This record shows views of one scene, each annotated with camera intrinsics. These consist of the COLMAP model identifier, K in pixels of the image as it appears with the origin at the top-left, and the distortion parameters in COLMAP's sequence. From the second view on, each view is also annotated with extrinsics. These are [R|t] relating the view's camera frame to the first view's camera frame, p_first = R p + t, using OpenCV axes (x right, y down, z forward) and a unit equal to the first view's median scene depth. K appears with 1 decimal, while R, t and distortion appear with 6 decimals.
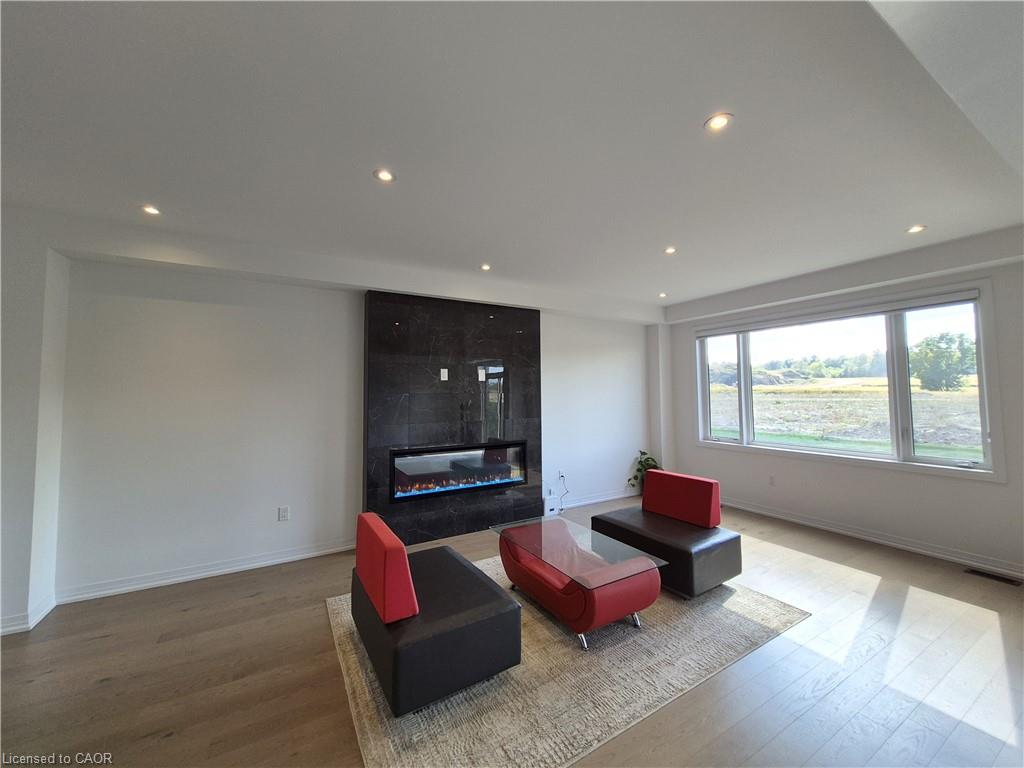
lens RADIAL K [[401.4, 0, 519.7], [0, 401.4, 372.1], [0, 0, 1]] dist [0.000609, -0.000478]
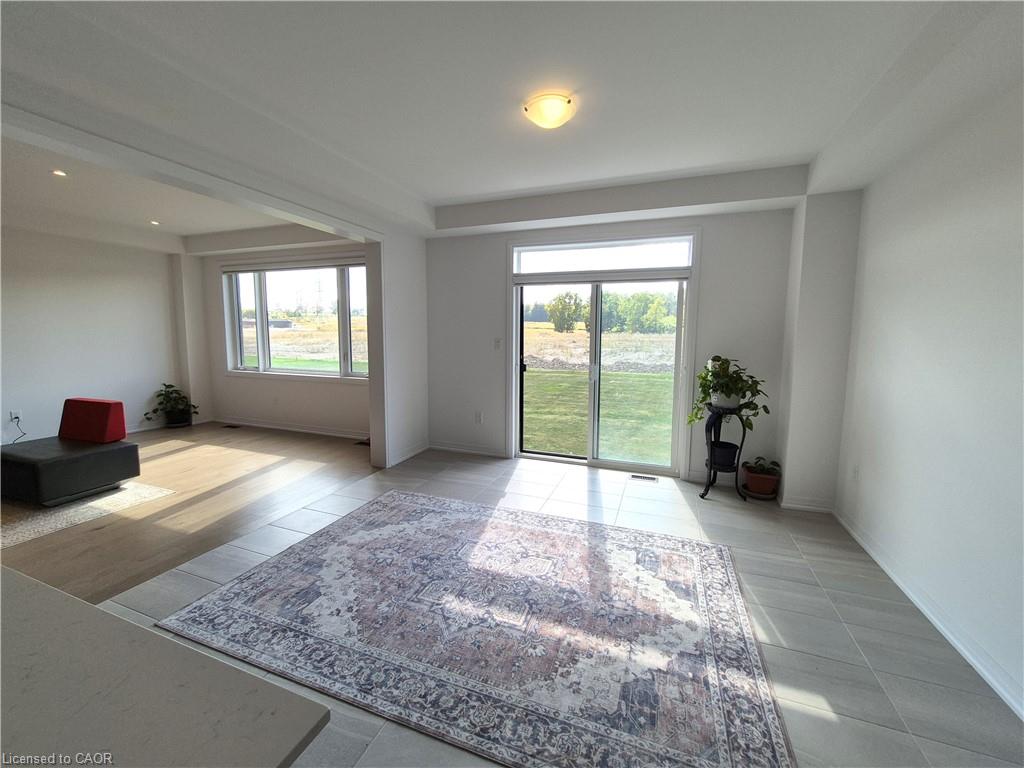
lens RADIAL K [[401.4, 0, 519.7], [0, 401.4, 372.1], [0, 0, 1]] dist [0.000609, -0.000478]
pose [[0.776066, -0.048011, 0.628822, 0.412110], [-0.049061, 0.989480, 0.136096, -0.011475], [-0.628741, -0.136470, 0.765546, -0.344639]]
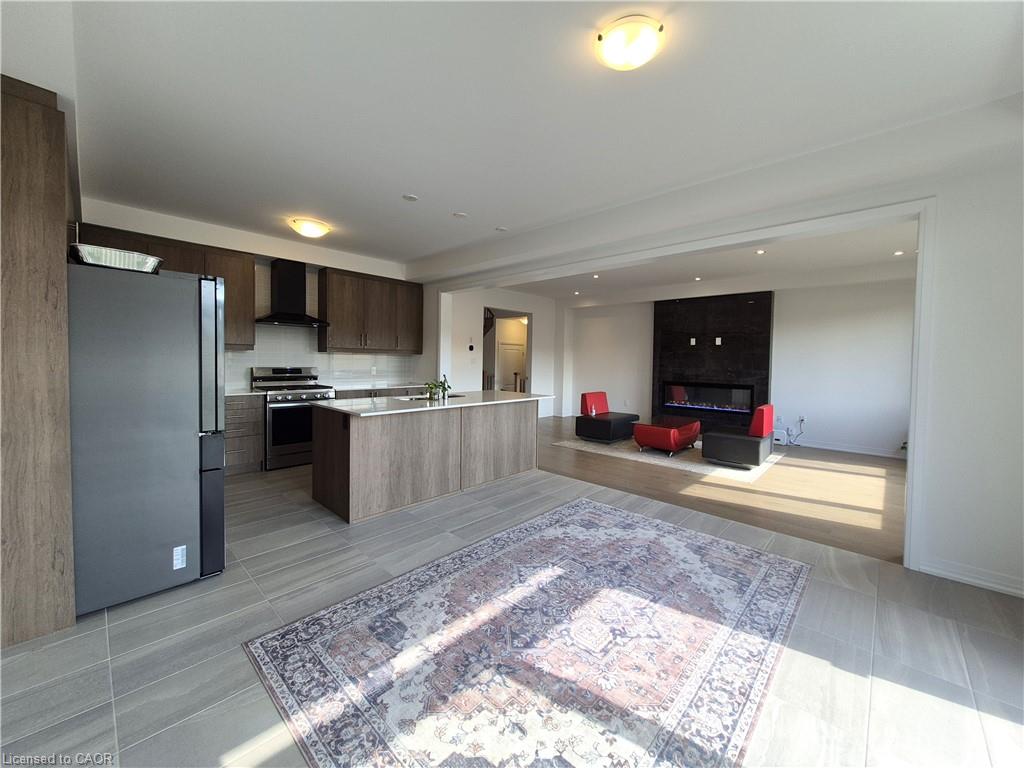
lens RADIAL K [[401.4, 0, 519.7], [0, 401.4, 372.1], [0, 0, 1]] dist [0.000609, -0.000478]
pose [[0.280807, 0.045348, -0.958692, 1.048048], [0.031309, 0.997919, 0.056374, 0.014104], [0.959253, -0.045846, 0.278803, -0.178350]]
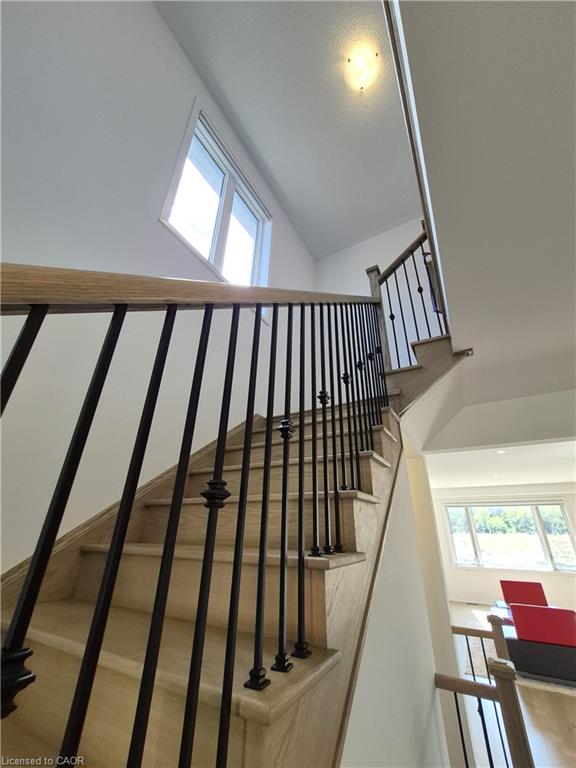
lens RADIAL K [[302.8, 0, 298.1], [0, 302.8, 387.3], [0, 0, 1]] dist [0.000346, 0.000003]
pose [[0.862455, 0.230850, 0.450422, -1.121980], [-0.043502, 0.920443, -0.388448, -0.017935], [-0.504261, 0.315424, 0.803884, -0.043438]]
